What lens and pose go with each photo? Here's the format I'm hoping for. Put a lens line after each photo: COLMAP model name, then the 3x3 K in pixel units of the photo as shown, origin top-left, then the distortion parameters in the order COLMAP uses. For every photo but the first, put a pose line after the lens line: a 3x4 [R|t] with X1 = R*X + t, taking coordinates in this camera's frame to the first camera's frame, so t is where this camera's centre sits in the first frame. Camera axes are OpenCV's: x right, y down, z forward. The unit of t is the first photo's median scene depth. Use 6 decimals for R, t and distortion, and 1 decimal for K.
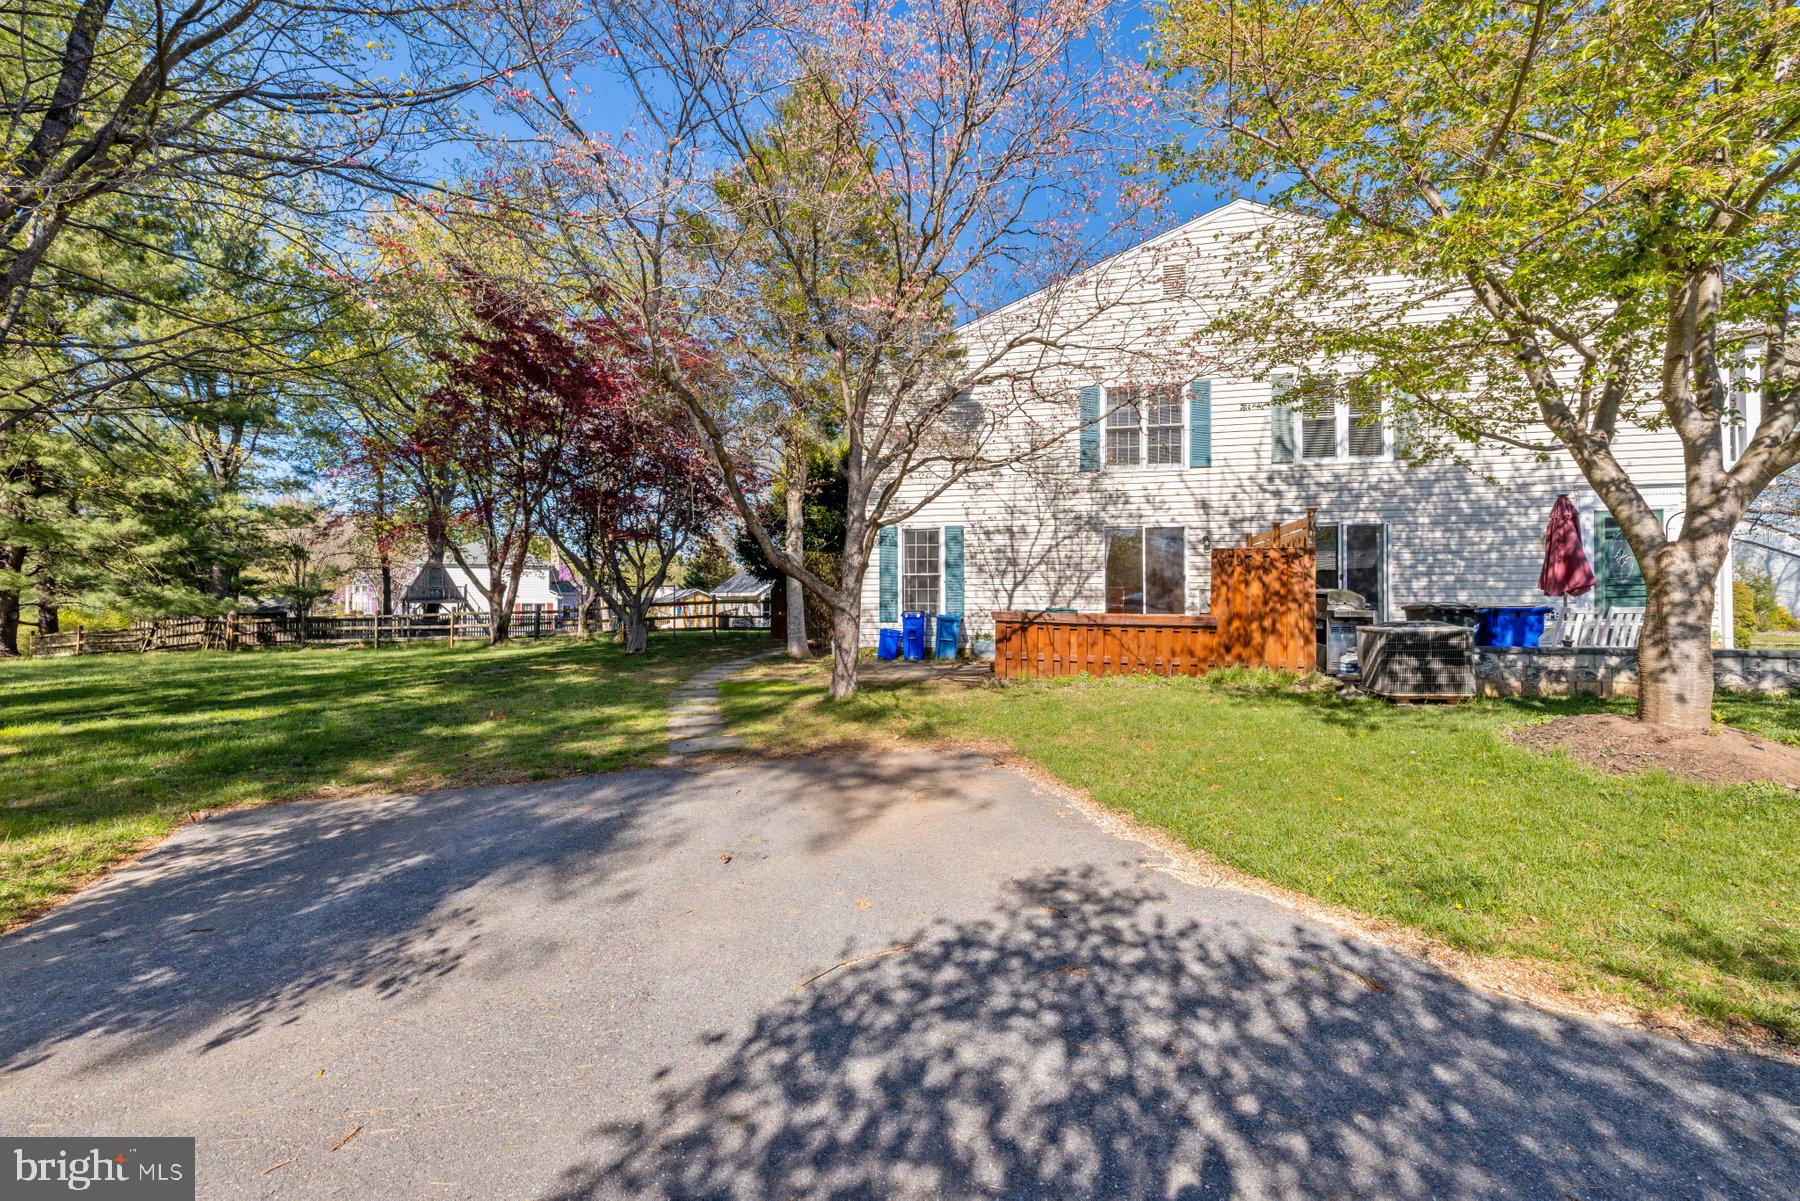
lens RADIAL K [[750.1, 0, 900.8], [0, 750.1, 600.6], [0, 0, 1]] dist [0.003145, 0.000482]
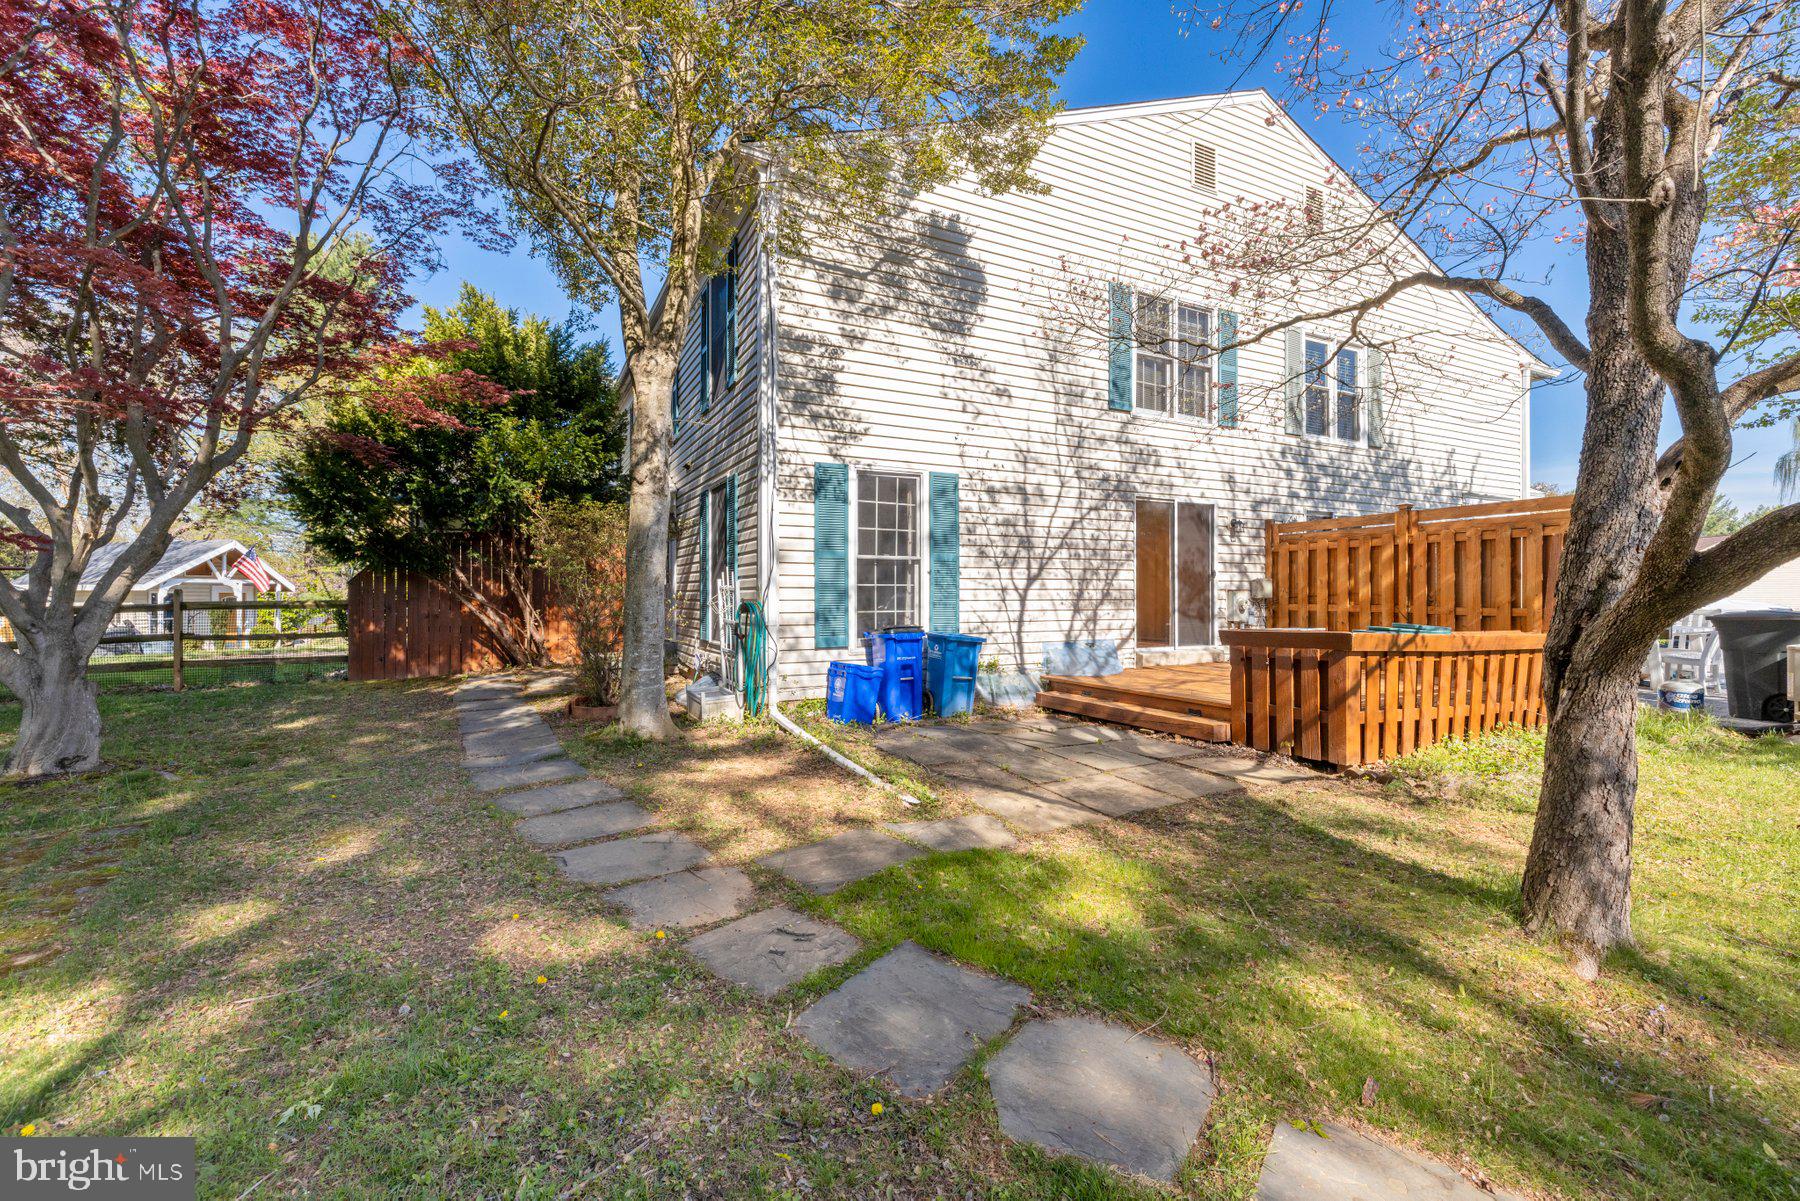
lens RADIAL K [[750.1, 0, 901.3], [0, 750.1, 601.4], [0, 0, 1]] dist [0.003145, 0.000482]
pose [[0.785742, -0.001522, 0.618552, -0.310292], [-0.005205, 0.999945, 0.009073, -0.008833], [-0.618532, -0.010349, 0.785691, 0.592128]]
